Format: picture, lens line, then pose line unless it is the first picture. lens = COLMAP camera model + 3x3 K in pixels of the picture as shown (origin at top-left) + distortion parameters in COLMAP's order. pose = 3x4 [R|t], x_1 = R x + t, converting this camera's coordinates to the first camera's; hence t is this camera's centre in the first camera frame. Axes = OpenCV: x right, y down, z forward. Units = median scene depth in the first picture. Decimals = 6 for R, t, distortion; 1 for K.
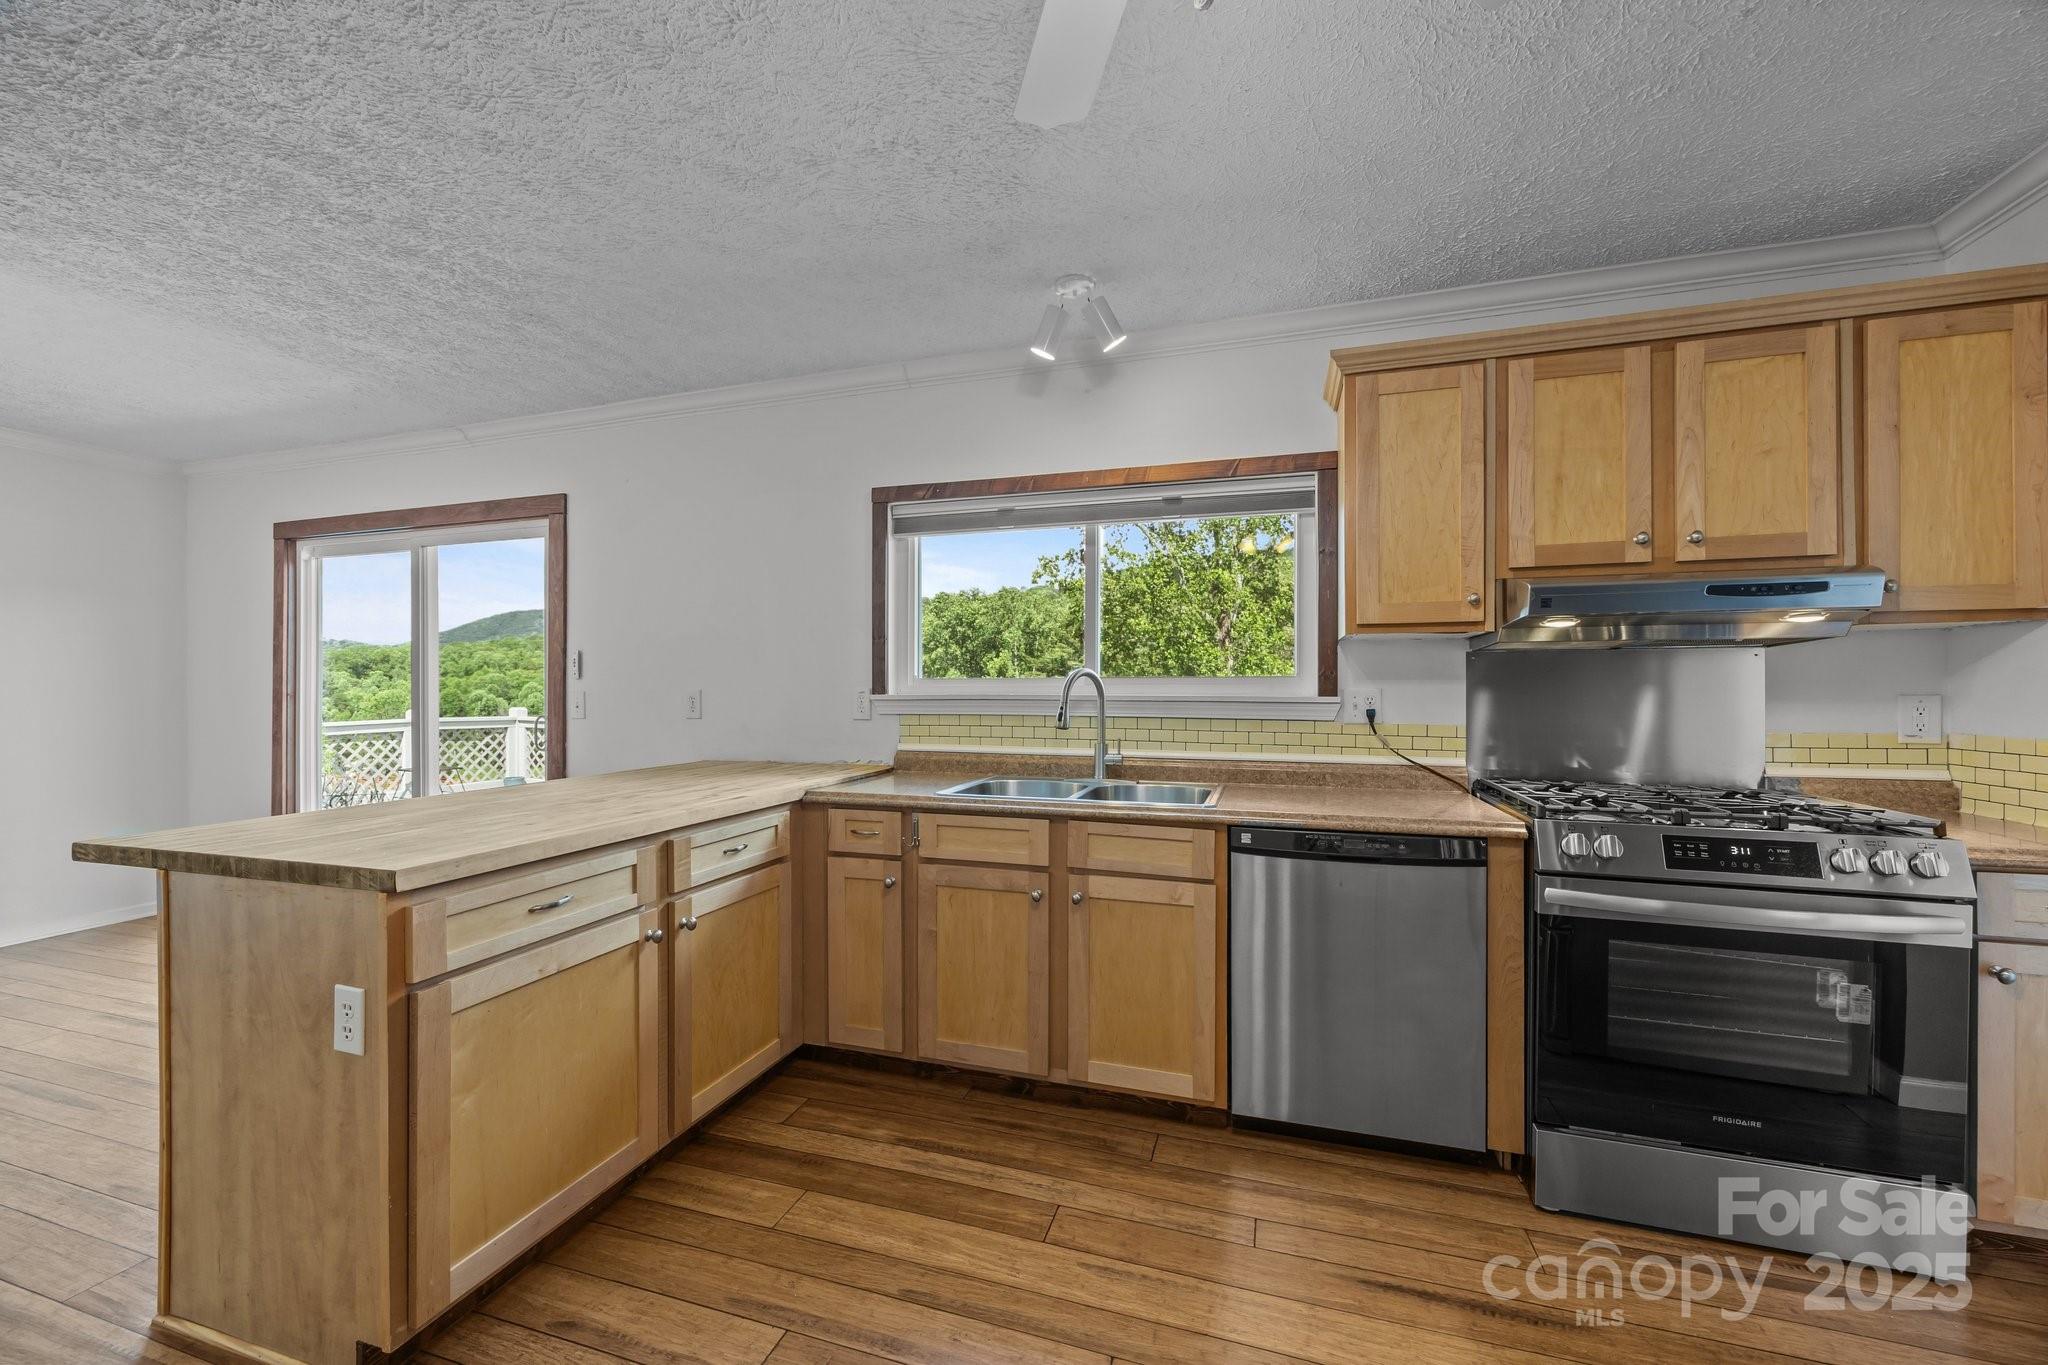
lens RADIAL K [[783.6, 0, 1031.3], [0, 783.6, 688.2], [0, 0, 1]] dist [-0.000004, 0.000047]
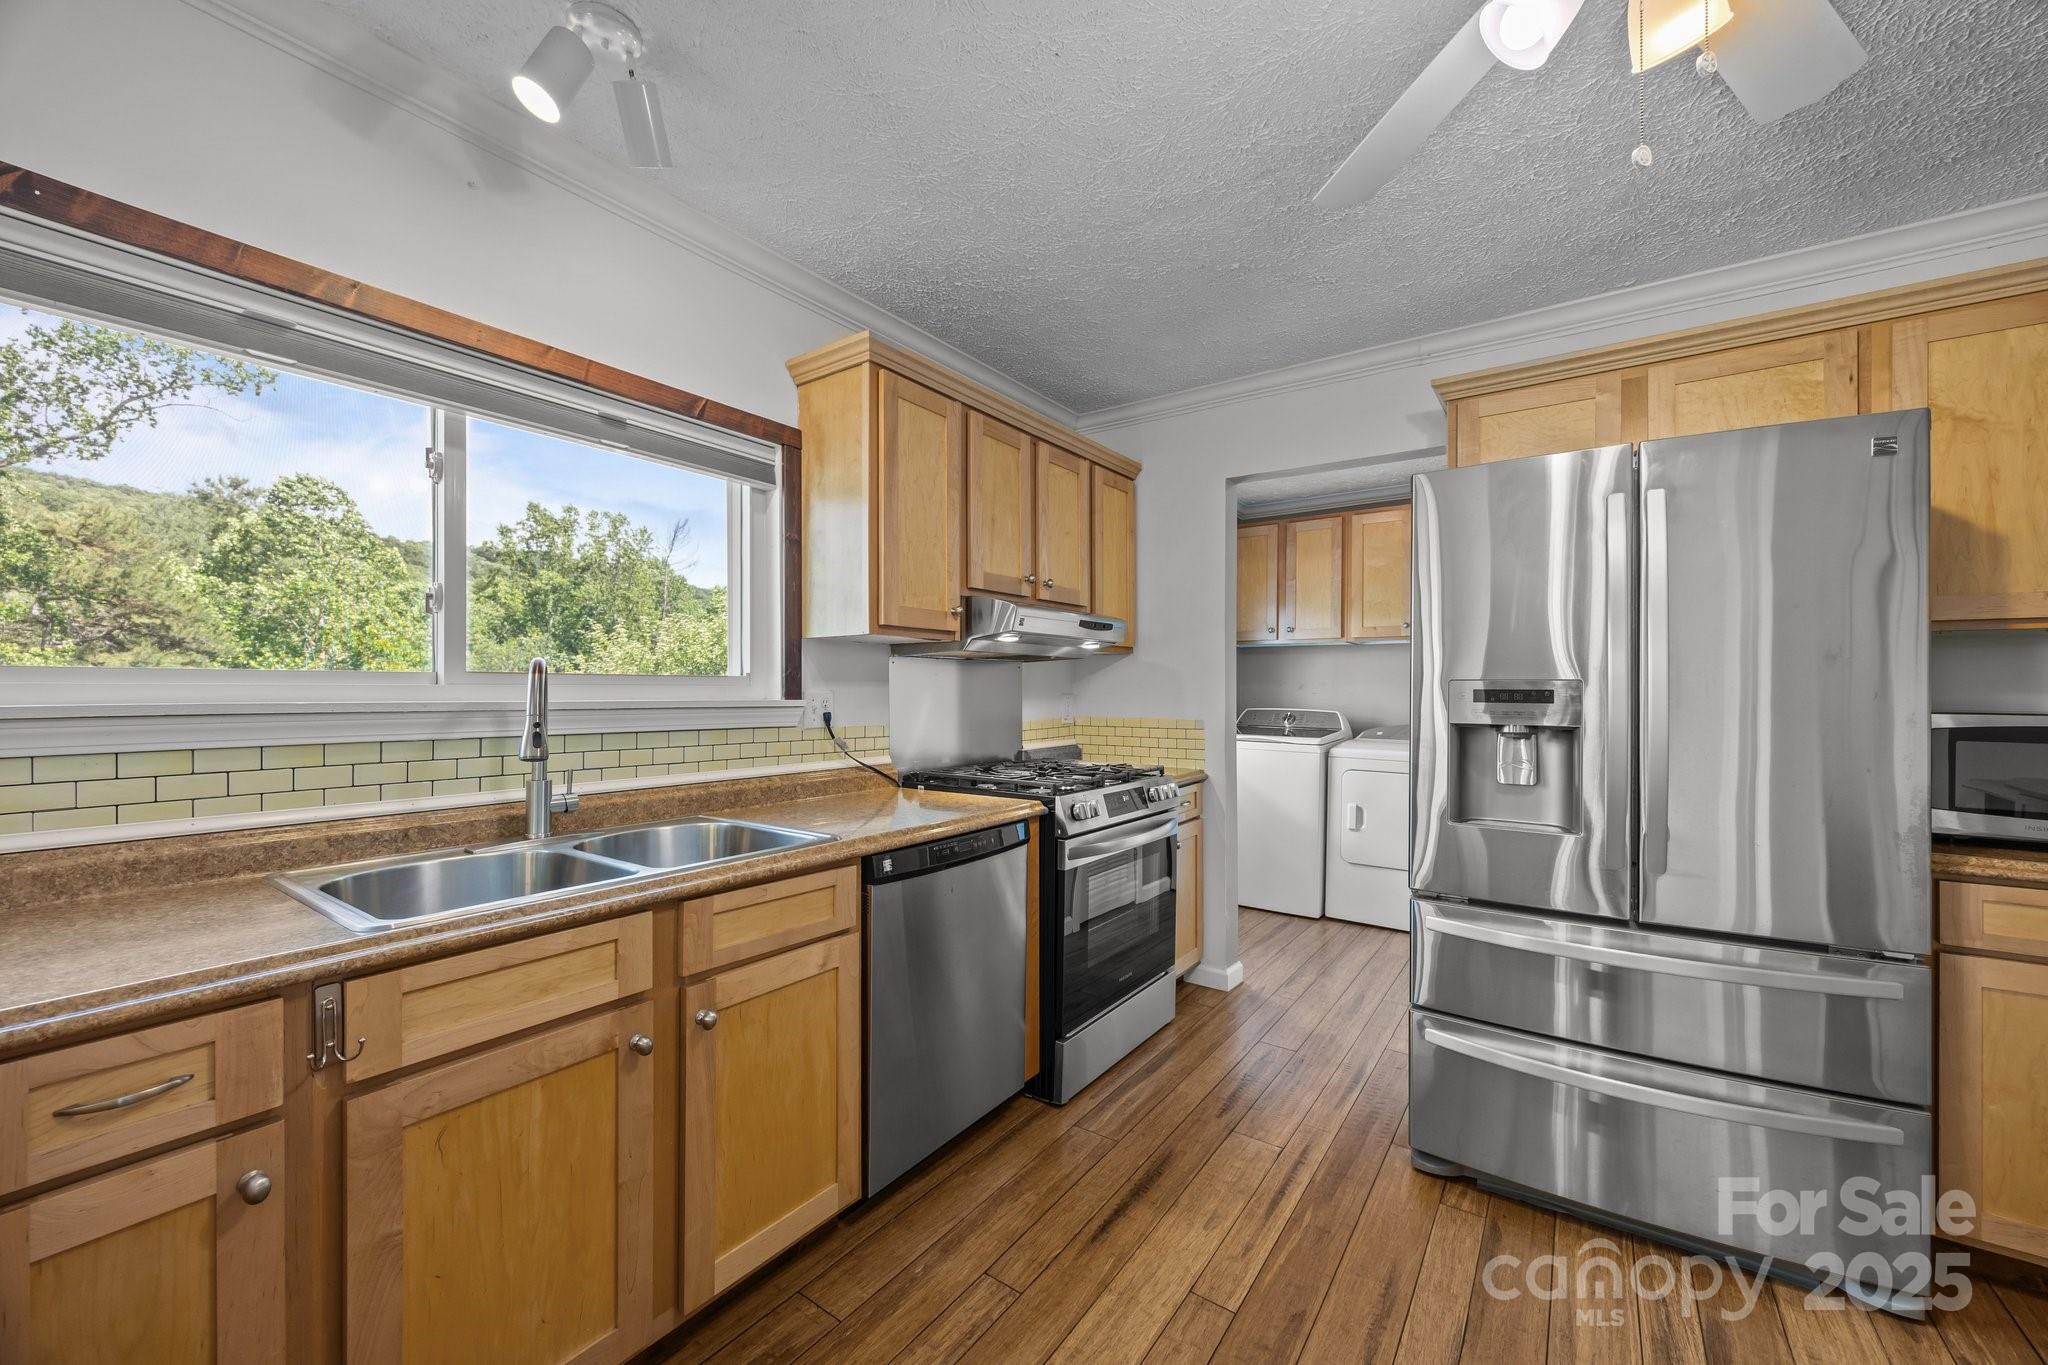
lens RADIAL K [[783.6, 0, 1031.3], [0, 783.6, 688.2], [0, 0, 1]] dist [-0.000004, 0.000047]
pose [[0.312305, 0.001804, 0.949980, -0.456489], [-0.001105, 0.999998, -0.001536, -0.001536], [-0.949981, -0.000570, 0.312306, 0.537918]]
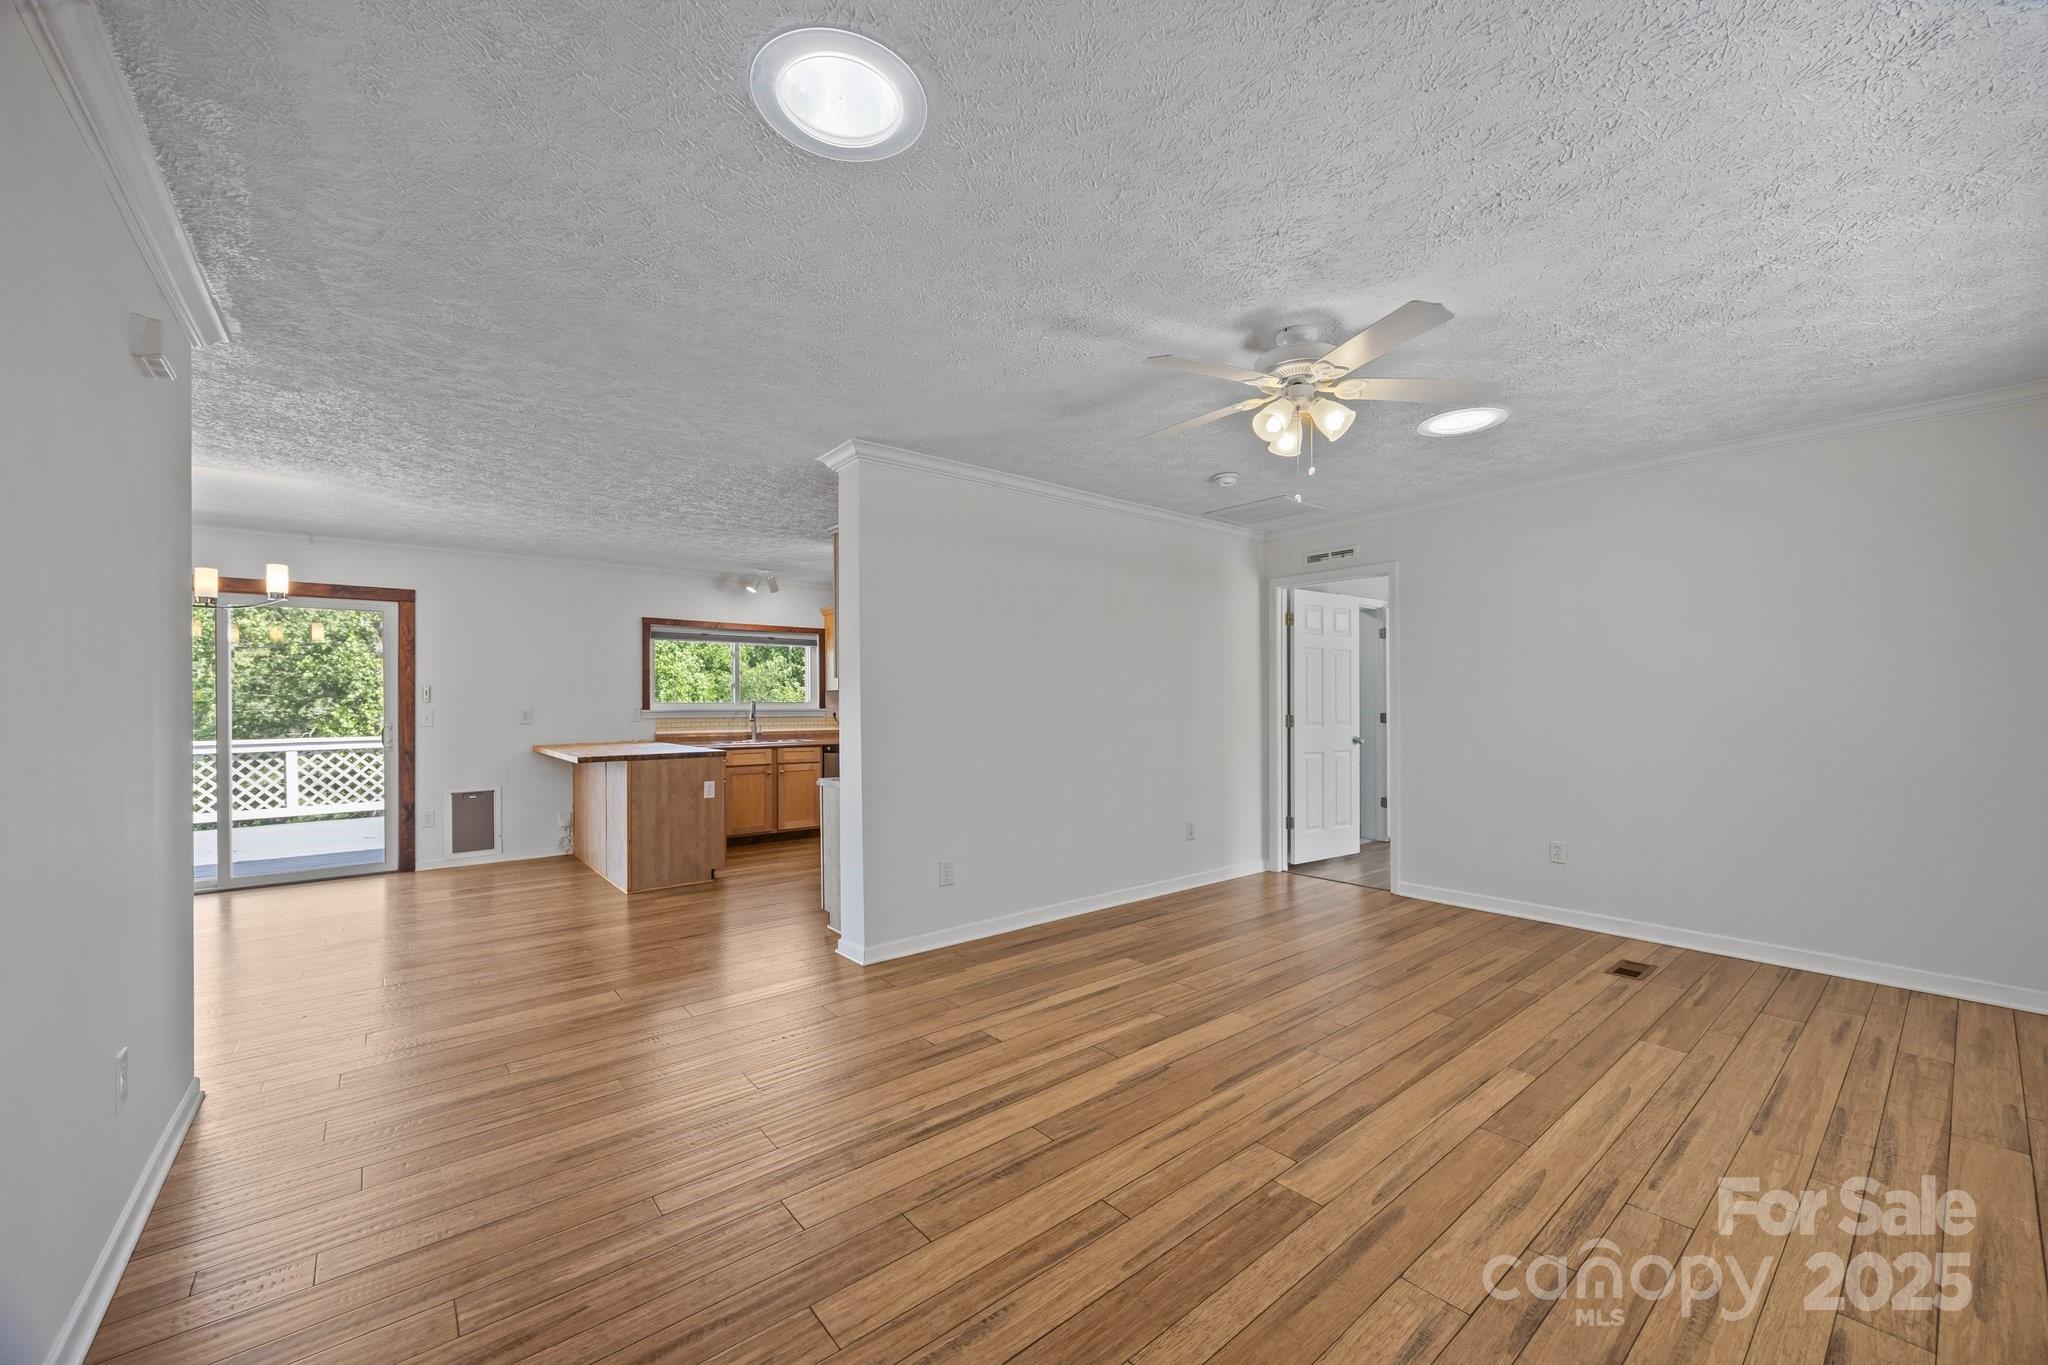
lens RADIAL K [[783.6, 0, 1031.3], [0, 783.6, 688.2], [0, 0, 1]] dist [-0.000004, 0.000047]
pose [[0.539907, 0.013330, 0.841619, -2.055911], [0.006237, 0.999784, -0.019837, -0.004154], [-0.841702, 0.015960, 0.539707, -1.566151]]
